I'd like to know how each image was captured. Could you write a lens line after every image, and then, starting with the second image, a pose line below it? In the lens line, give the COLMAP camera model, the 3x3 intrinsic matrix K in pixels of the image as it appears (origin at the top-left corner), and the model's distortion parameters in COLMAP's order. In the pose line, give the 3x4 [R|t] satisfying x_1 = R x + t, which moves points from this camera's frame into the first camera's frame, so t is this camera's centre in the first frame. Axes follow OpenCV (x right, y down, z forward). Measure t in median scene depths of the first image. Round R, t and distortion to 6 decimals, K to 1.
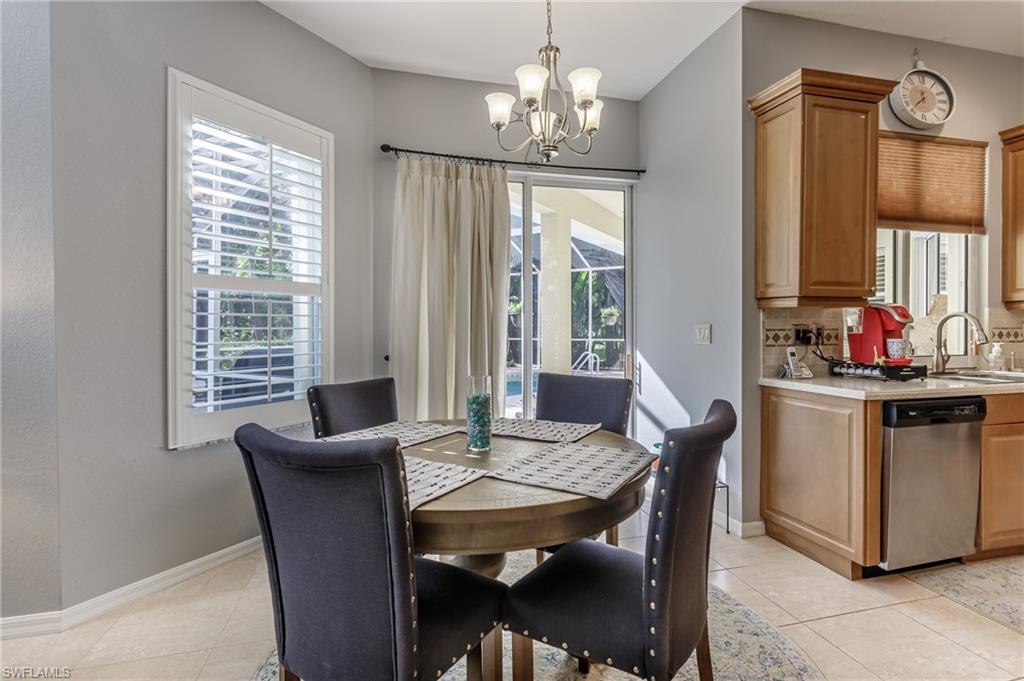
lens RADIAL K [[499.9, 0, 493.7], [0, 499.9, 326.2], [0, 0, 1]] dist [-0.012413, -0.001634]
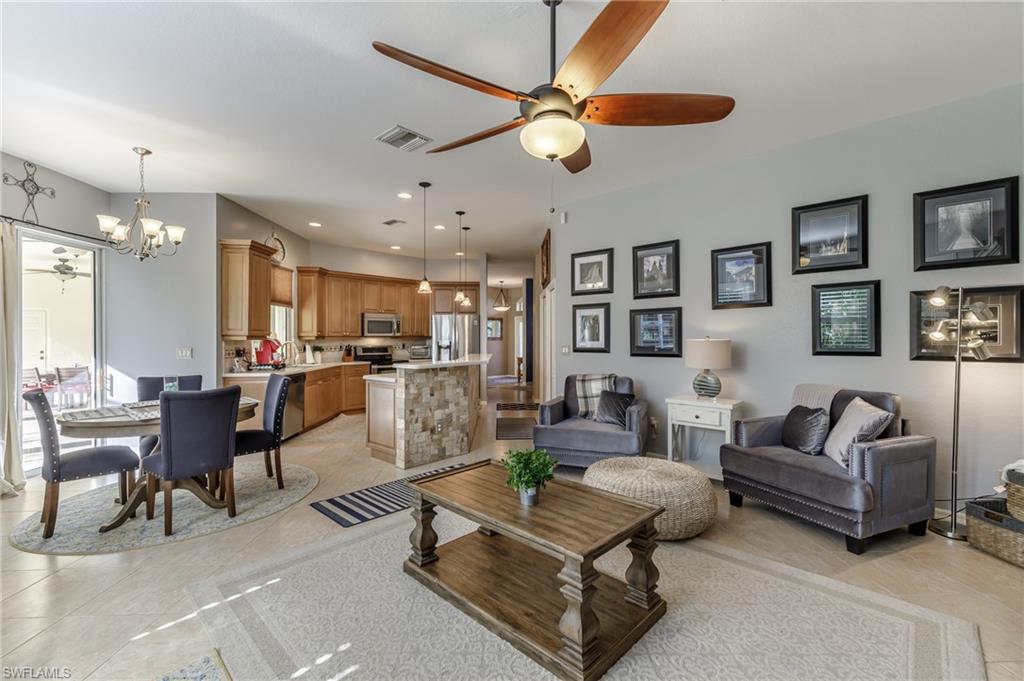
lens RADIAL K [[455.9, 0, 512.8], [0, 455.9, 340.5], [0, 0, 1]] dist [0.003936, 0.001365]
pose [[0.202645, -0.003293, 0.979247, -1.054871], [0.003871, 0.999989, 0.002562, -0.033255], [-0.979245, 0.003272, 0.202656, -0.551673]]
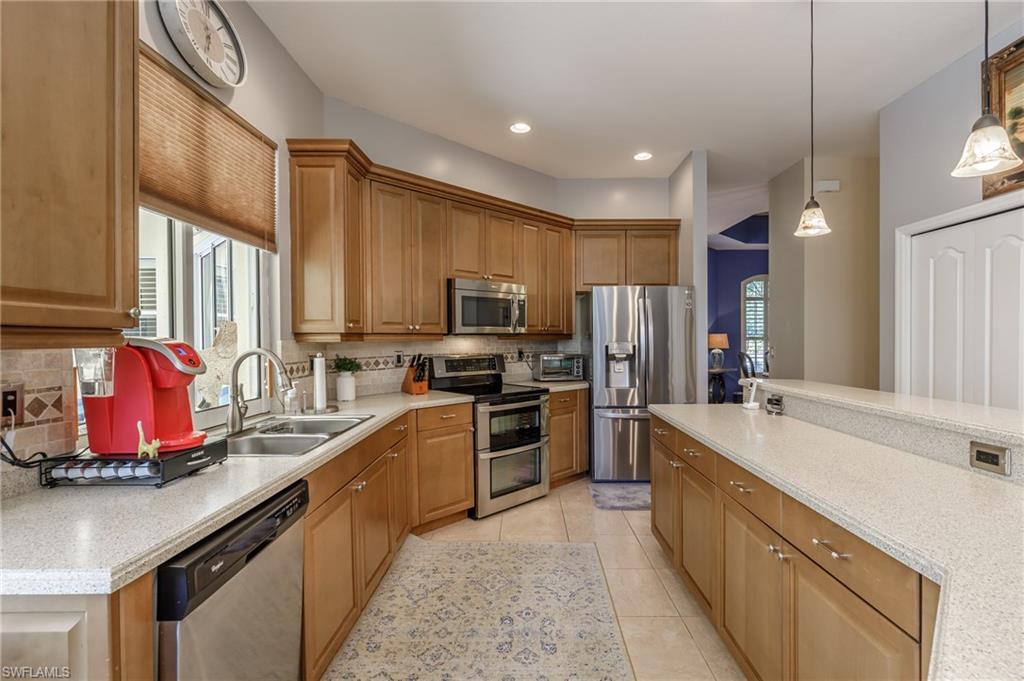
lens RADIAL K [[455.9, 0, 513.6], [0, 455.9, 350.2], [0, 0, 1]] dist [0.003936, 0.001365]
pose [[0.238358, -0.025146, 0.970852, 0.357220], [0.005288, 0.999684, 0.024595, -0.040571], [-0.971163, -0.000728, 0.238416, 0.451660]]
